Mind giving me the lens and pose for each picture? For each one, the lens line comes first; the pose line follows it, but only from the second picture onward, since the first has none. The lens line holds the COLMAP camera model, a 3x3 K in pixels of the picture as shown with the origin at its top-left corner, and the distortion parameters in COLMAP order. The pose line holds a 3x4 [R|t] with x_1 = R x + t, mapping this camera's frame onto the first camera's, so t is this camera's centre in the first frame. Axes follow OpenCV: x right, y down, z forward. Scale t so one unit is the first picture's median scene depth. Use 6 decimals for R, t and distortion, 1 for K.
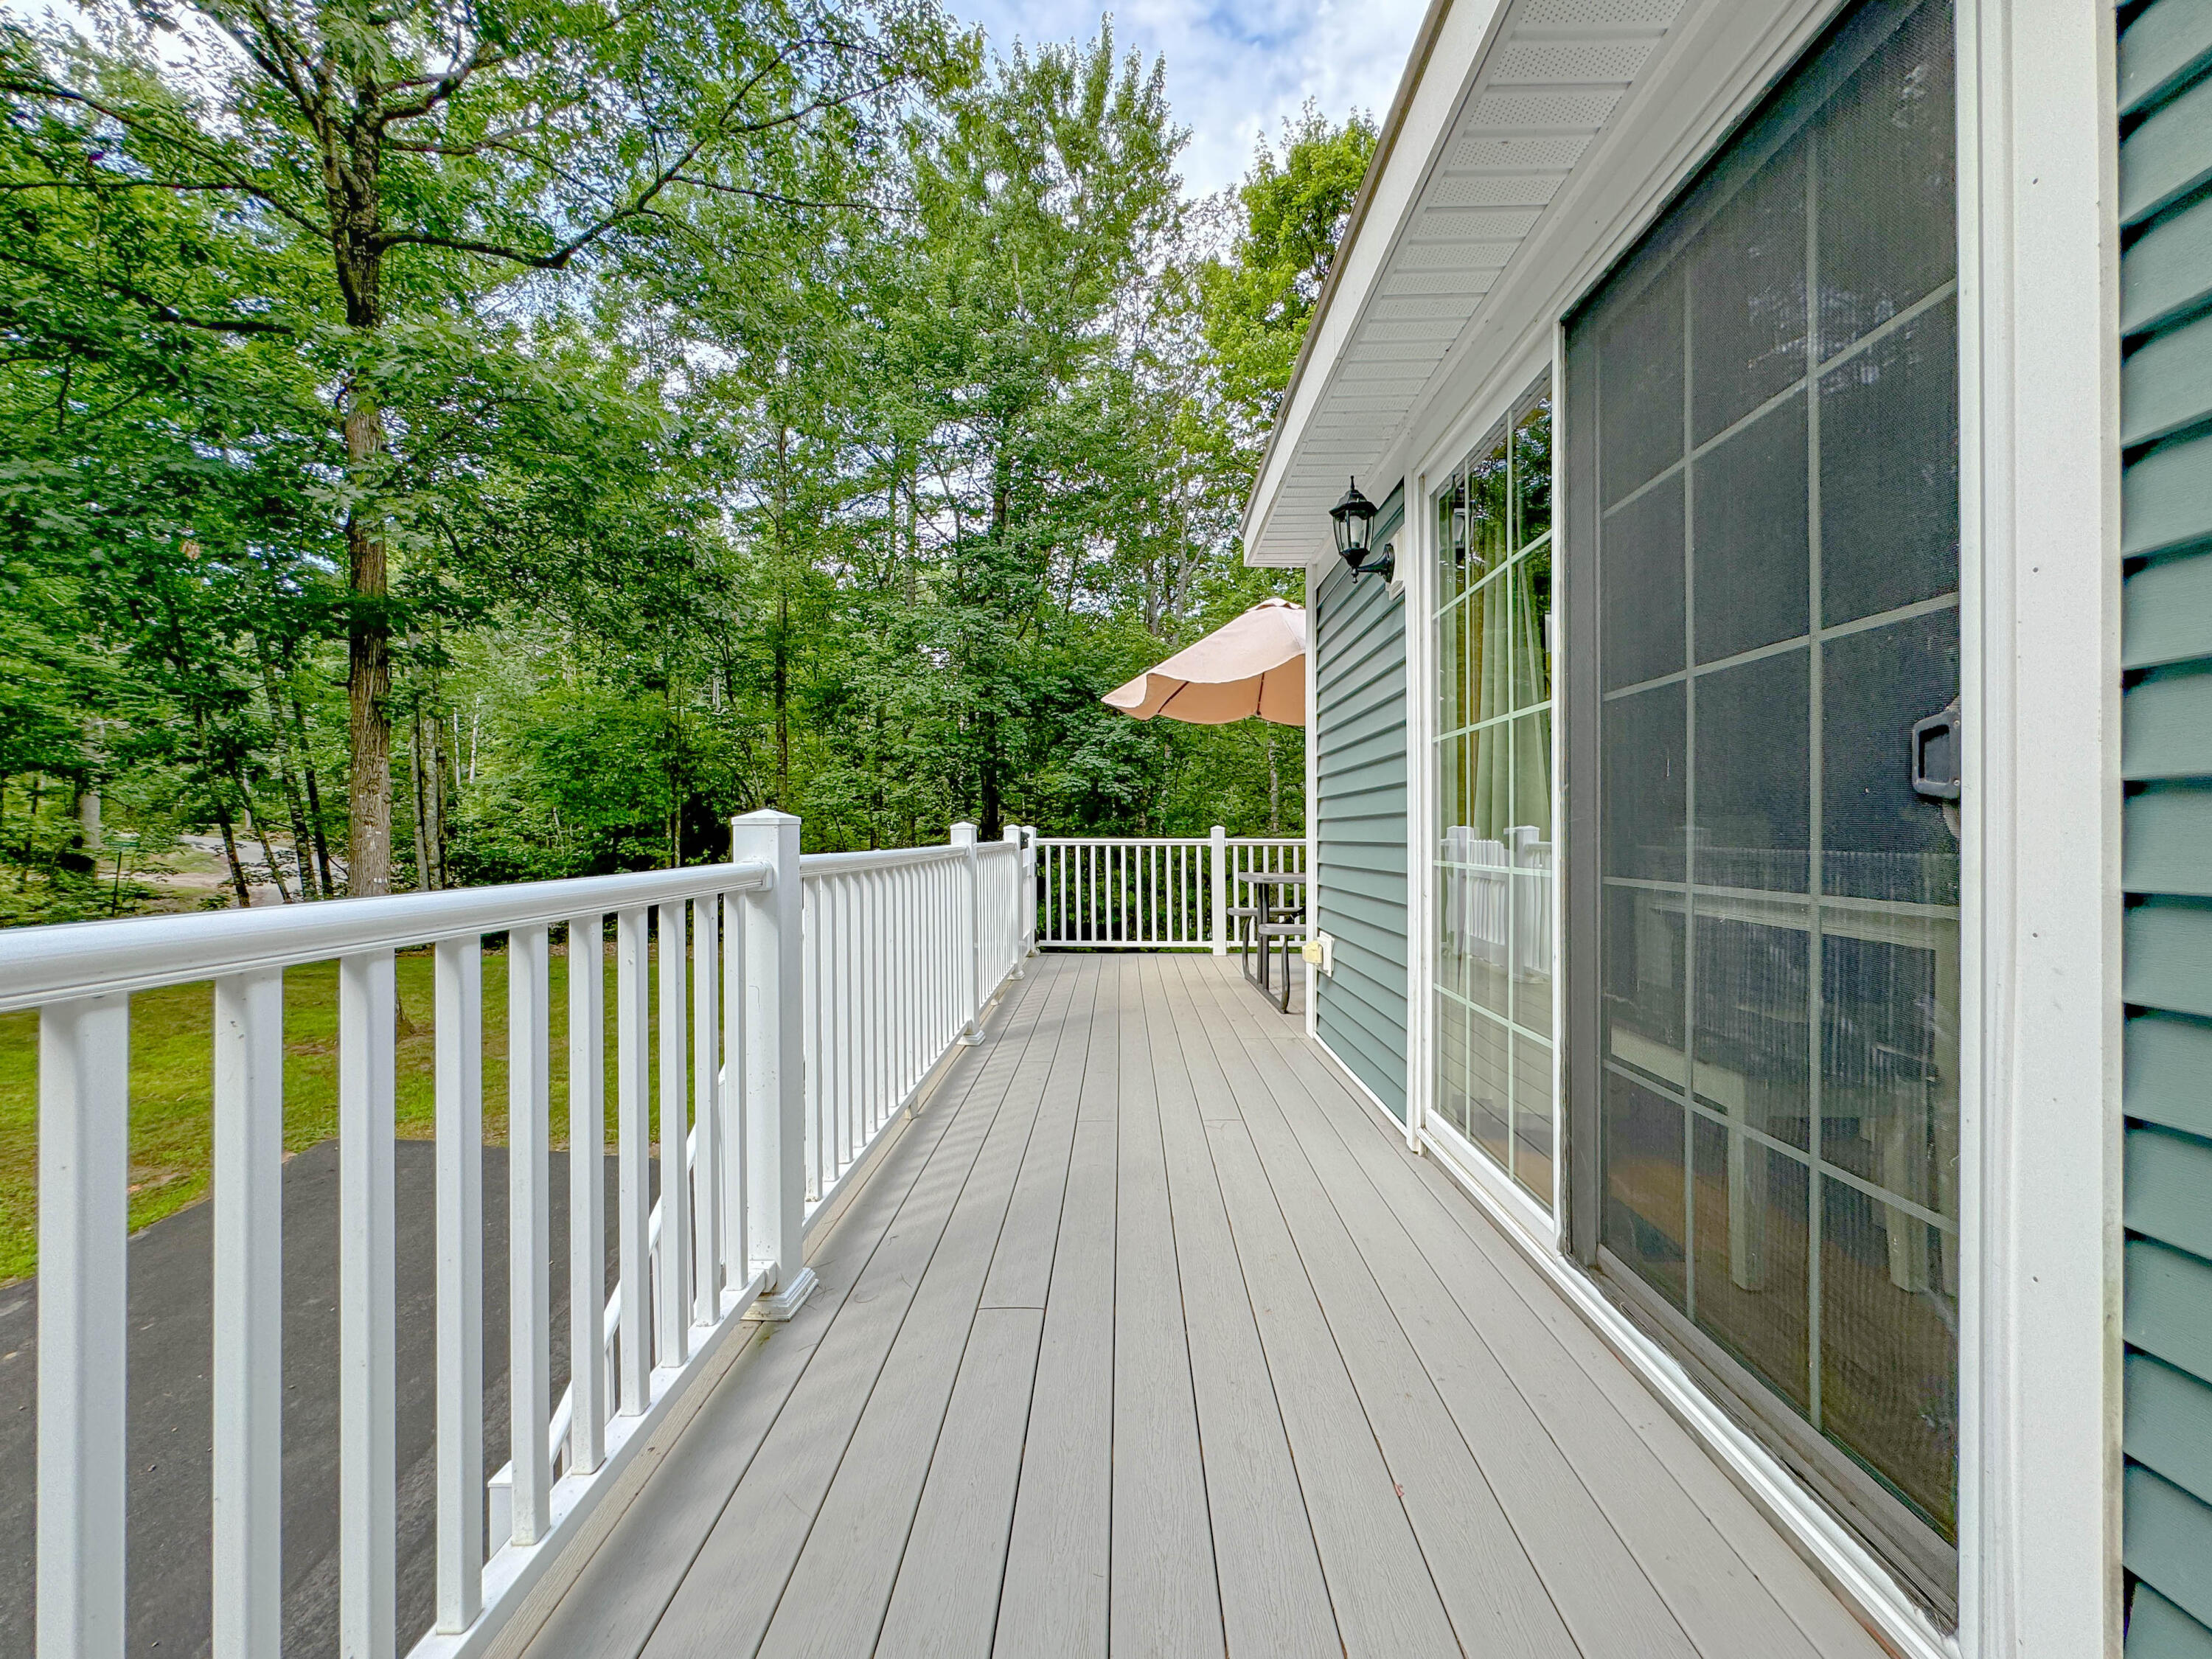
lens RADIAL K [[889.6, 0, 1104.3], [0, 889.6, 833.7], [0, 0, 1]] dist [-0.001080, -0.000426]
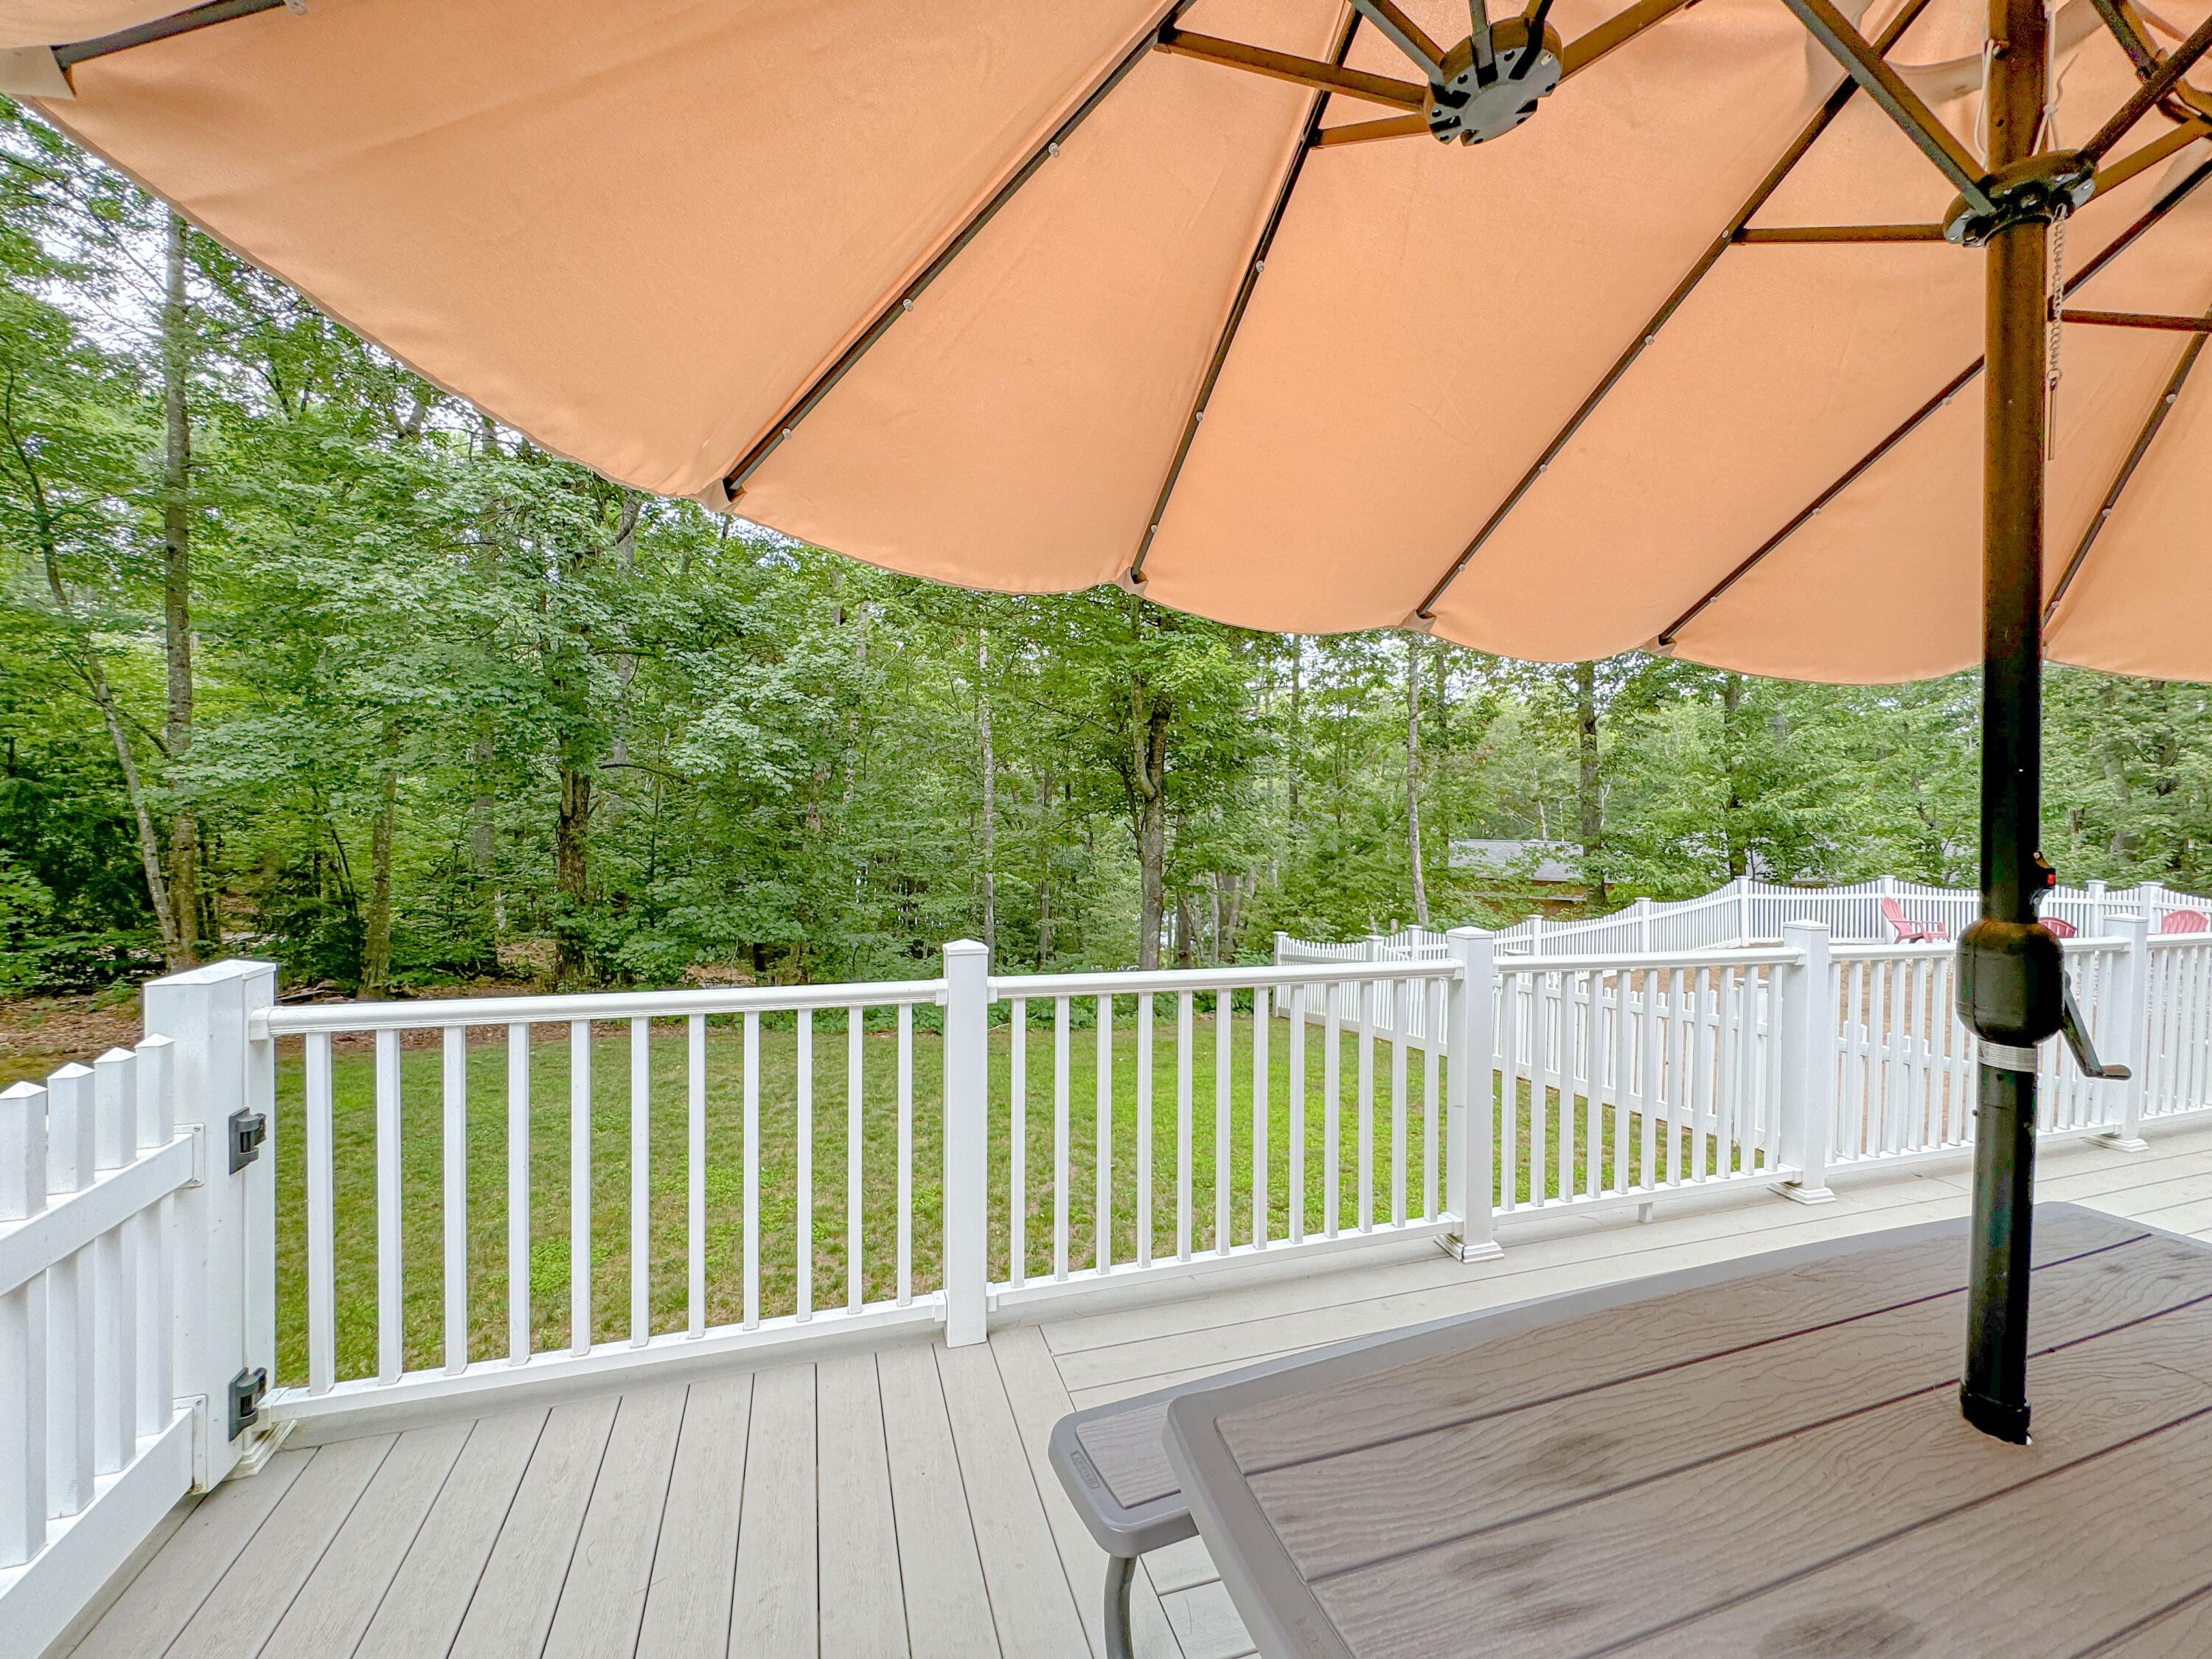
lens RADIAL K [[889.6, 0, 1107.5], [0, 889.6, 823.6], [0, 0, 1]] dist [-0.001080, -0.000426]
pose [[0.943147, 0.011074, 0.332190, 0.031495], [-0.015546, 0.999821, 0.010809, -0.024576], [-0.332011, -0.015359, 0.943150, 0.311300]]
